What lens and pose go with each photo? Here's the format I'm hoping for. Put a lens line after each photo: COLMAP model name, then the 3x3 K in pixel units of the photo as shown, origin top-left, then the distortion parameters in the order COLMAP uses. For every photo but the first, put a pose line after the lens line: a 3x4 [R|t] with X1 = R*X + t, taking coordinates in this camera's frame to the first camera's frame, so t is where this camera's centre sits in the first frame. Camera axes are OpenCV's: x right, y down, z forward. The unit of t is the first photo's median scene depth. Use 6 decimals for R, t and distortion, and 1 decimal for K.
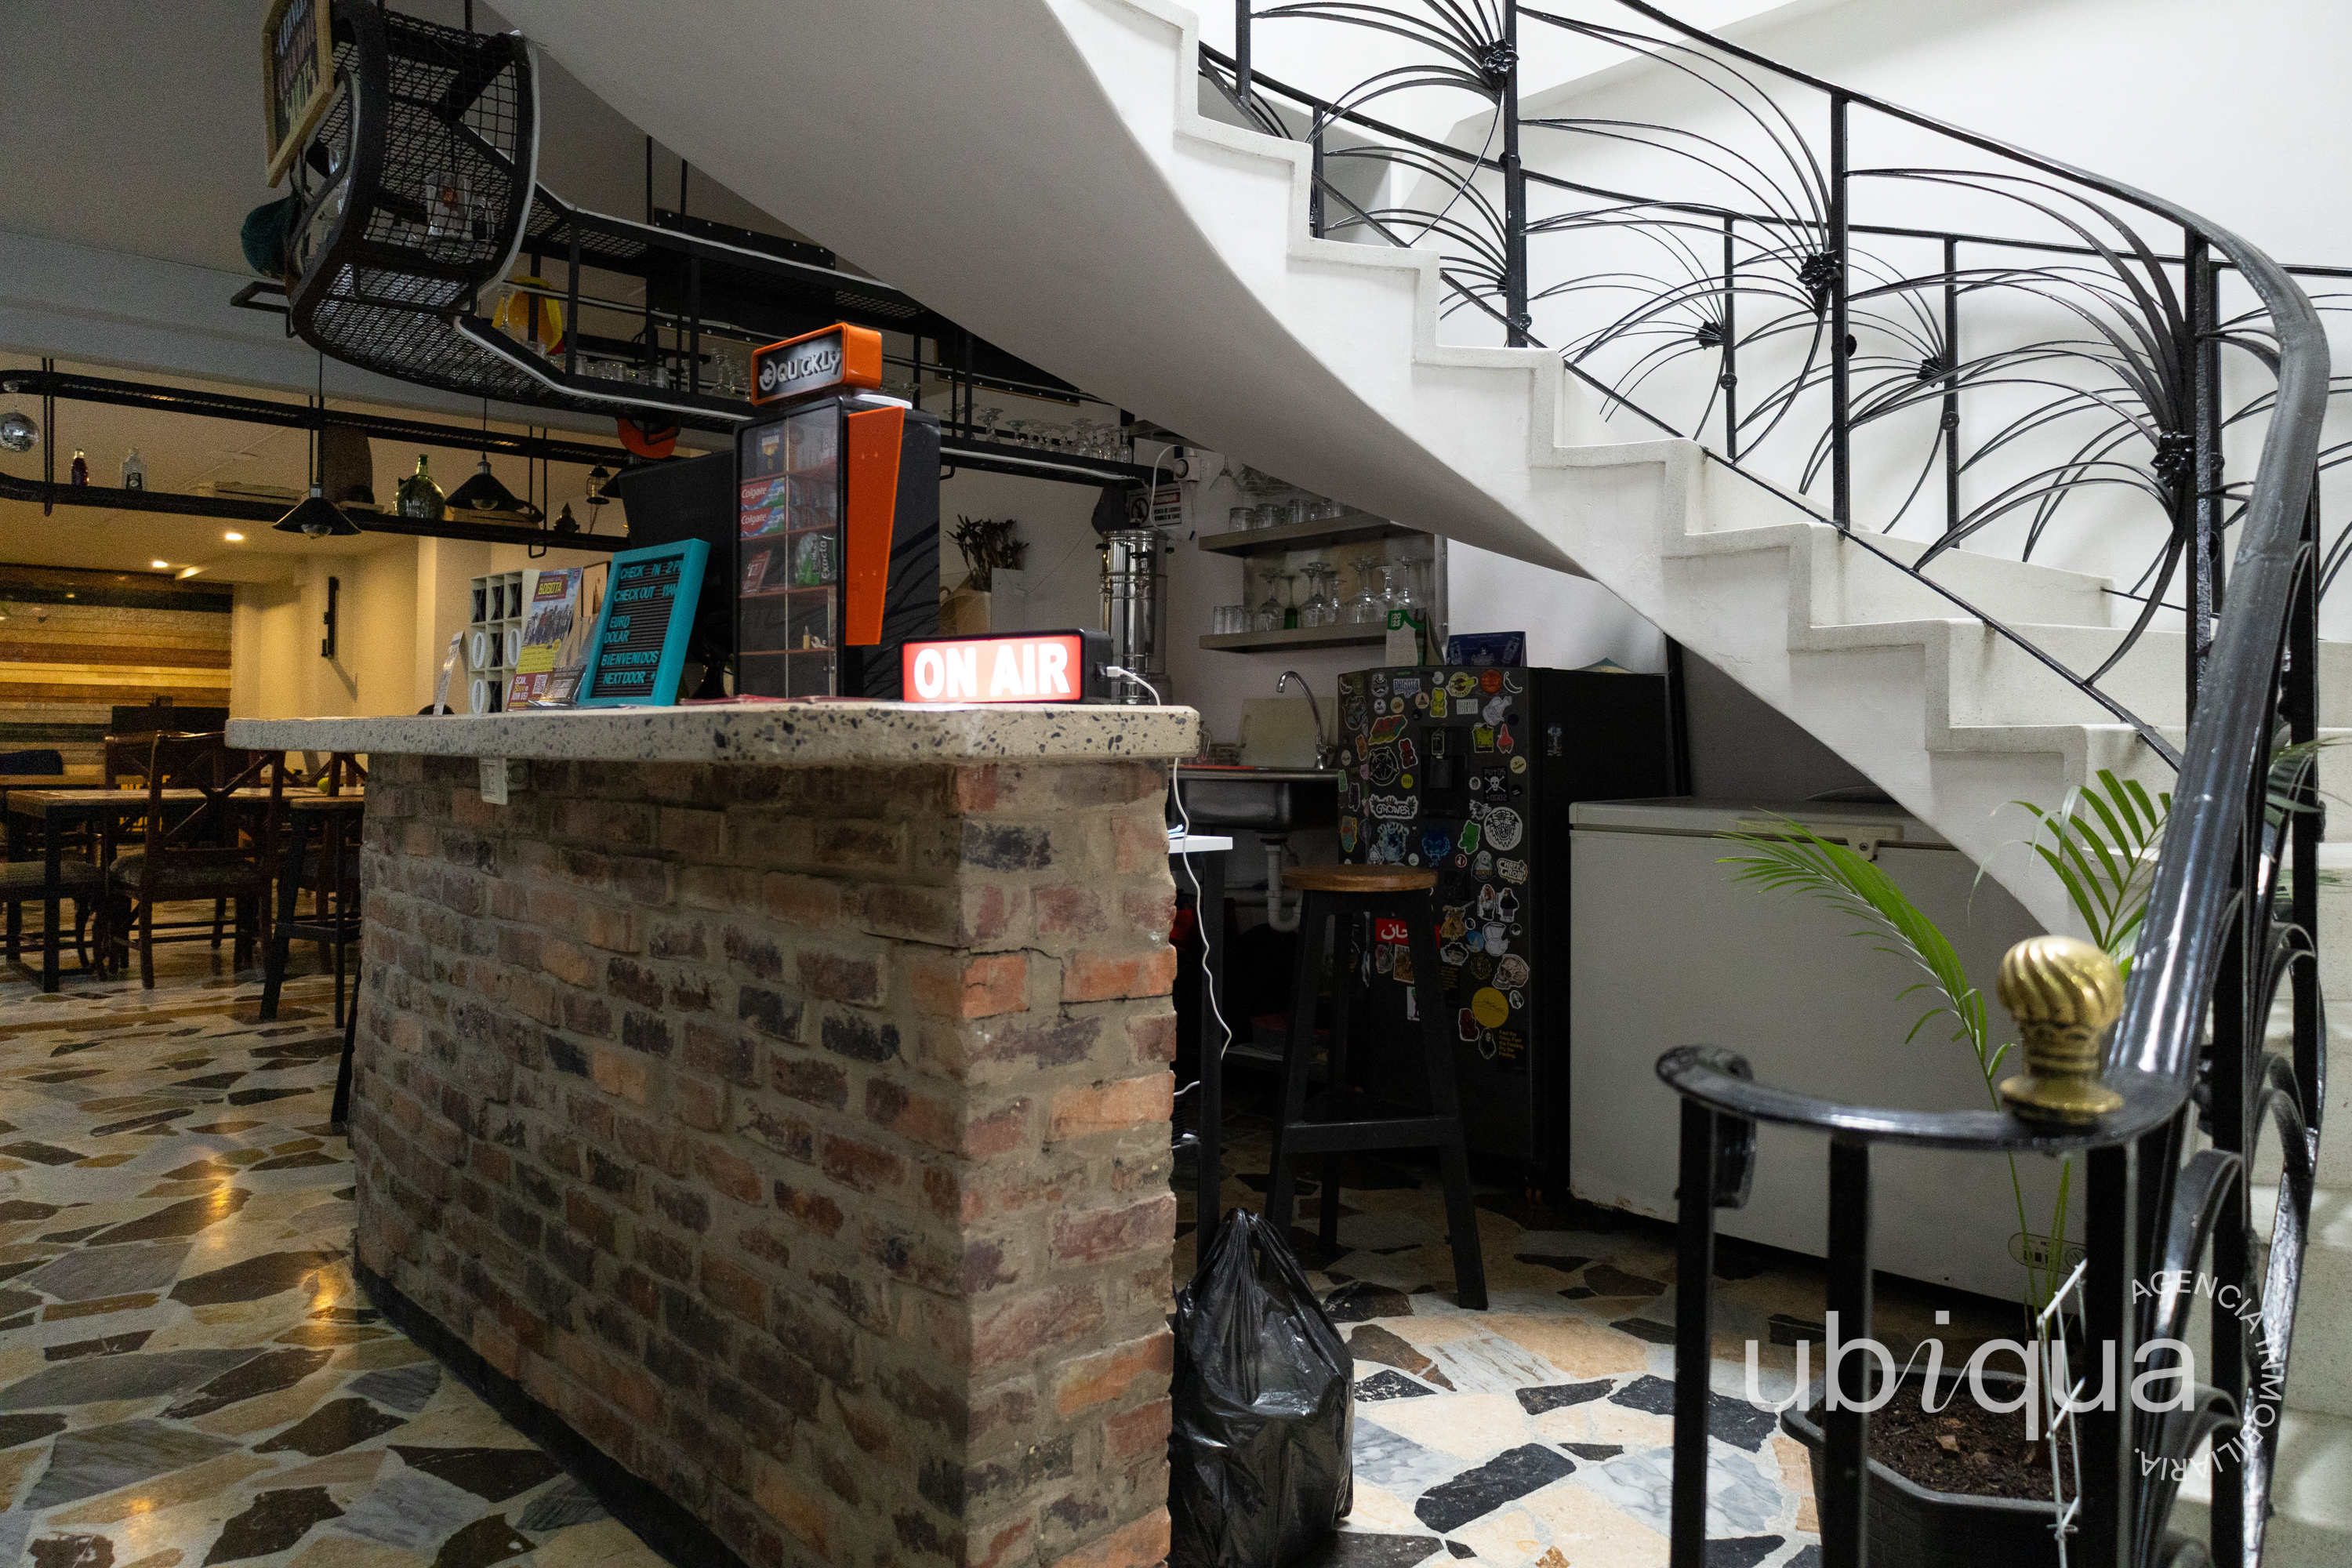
lens RADIAL K [[1532.5, 0, 1183.1], [0, 1532.5, 670.6], [0, 0, 1]] dist [-0.002278, 0.001146]
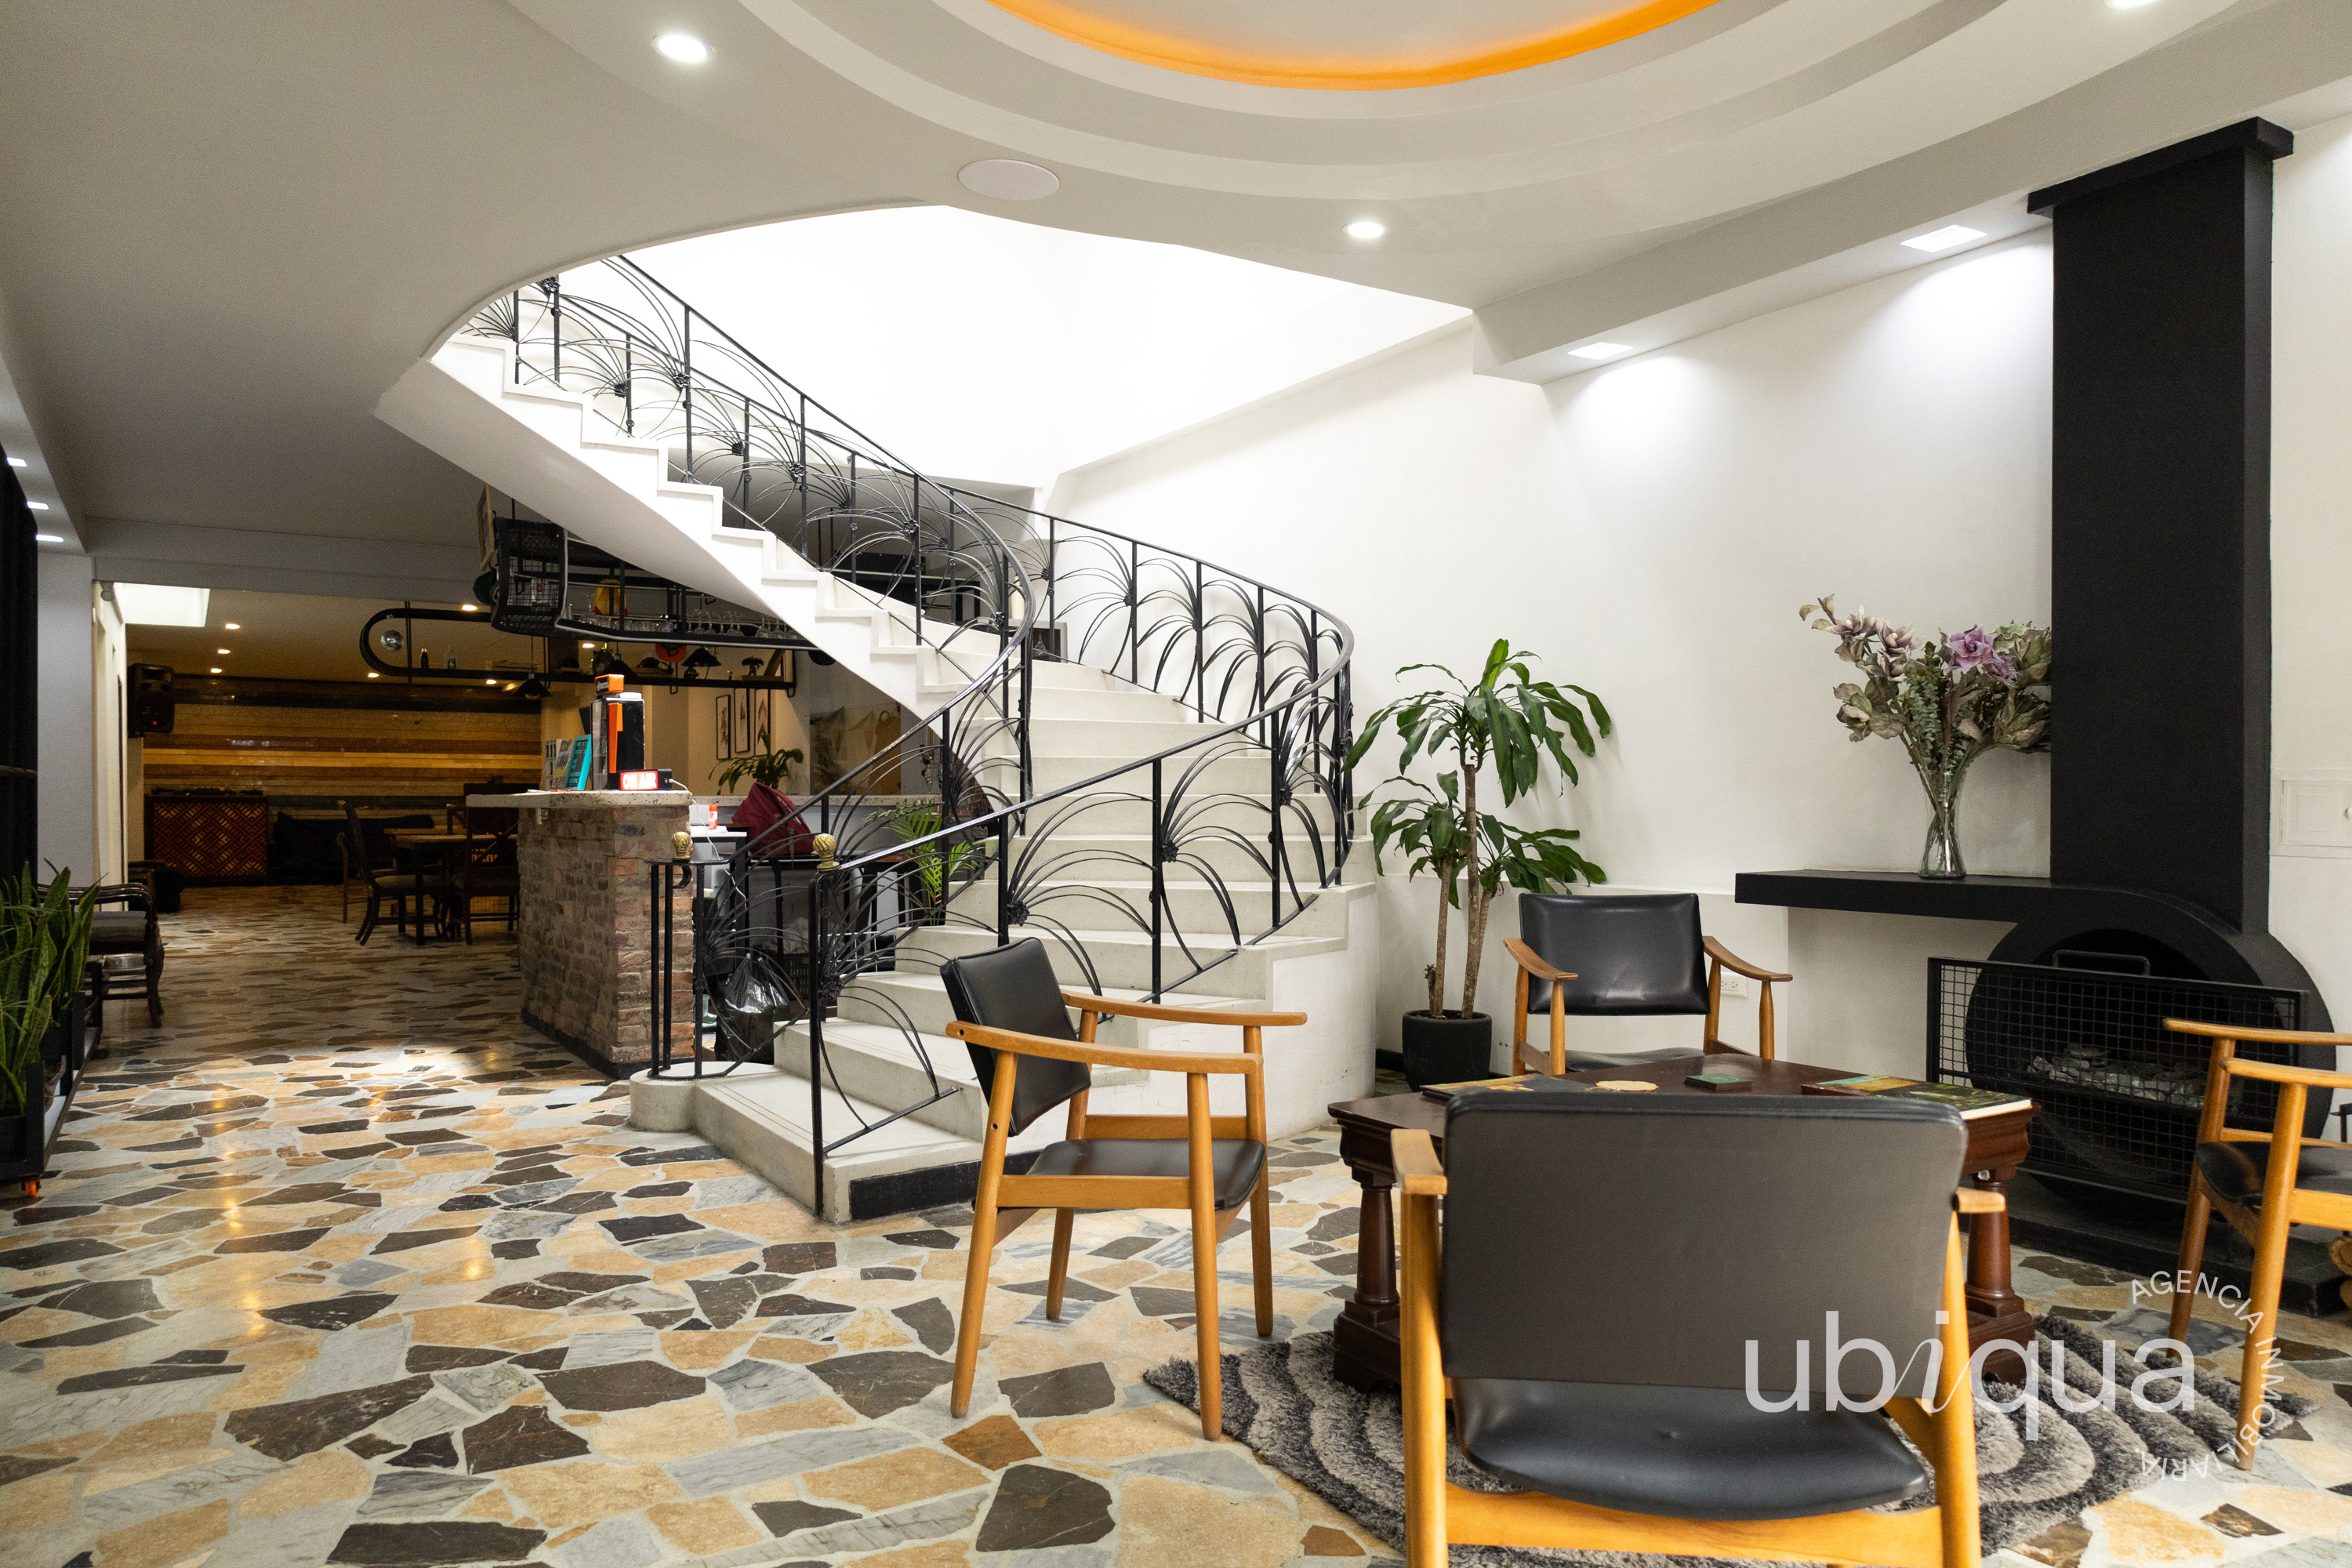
lens RADIAL K [[1555.4, 0, 1176.8], [0, 1555.4, 774.7], [0, 0, 1]] dist [0.004880, 0.001737]
pose [[0.981363, -0.012685, -0.191746, 0.473821], [0.018056, 0.999491, 0.026292, -0.022986], [0.191315, -0.029264, 0.981092, -0.603677]]
